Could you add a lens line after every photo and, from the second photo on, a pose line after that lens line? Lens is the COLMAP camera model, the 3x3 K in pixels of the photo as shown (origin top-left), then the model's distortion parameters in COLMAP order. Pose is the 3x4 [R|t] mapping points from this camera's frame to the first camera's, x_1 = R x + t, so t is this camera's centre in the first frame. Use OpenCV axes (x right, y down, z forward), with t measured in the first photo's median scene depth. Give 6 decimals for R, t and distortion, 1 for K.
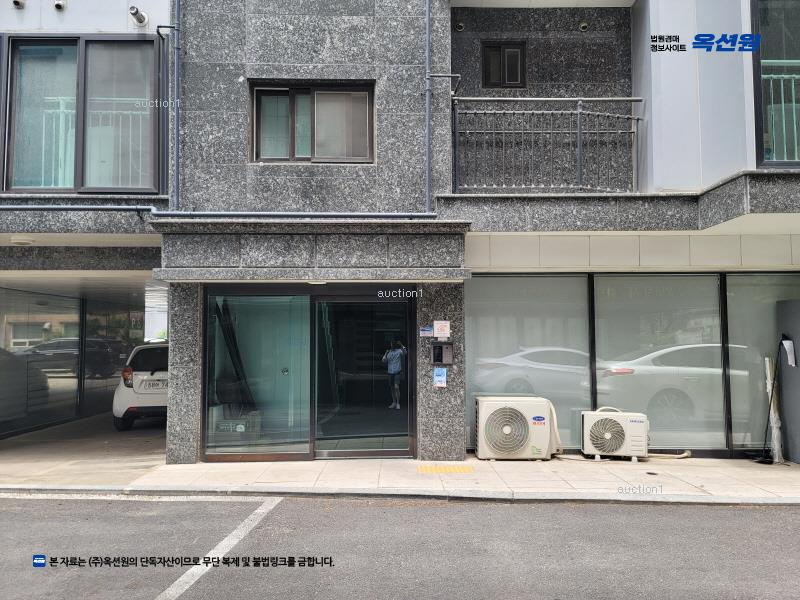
lens RADIAL K [[622.3, 0, 403.9], [0, 622.3, 290.0], [0, 0, 1]] dist [0.093674, -0.088004]
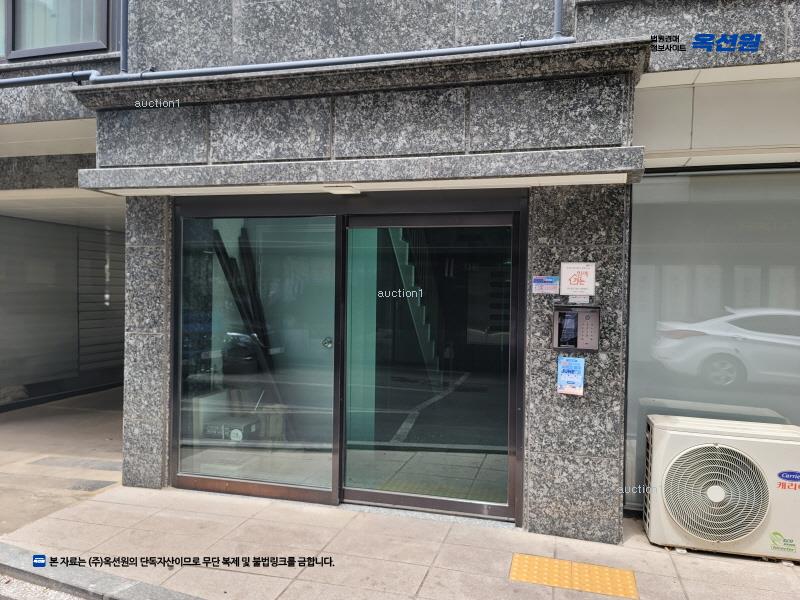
lens RADIAL K [[612.0, 0, 410.9], [0, 612.0, 301.6], [0, 0, 1]] dist [0.089666, -0.080785]
pose [[0.963595, 0.024591, -0.266233, 0.063691], [0.001562, 0.995227, 0.097578, 0.032249], [0.267361, -0.094442, 0.958957, 0.490873]]
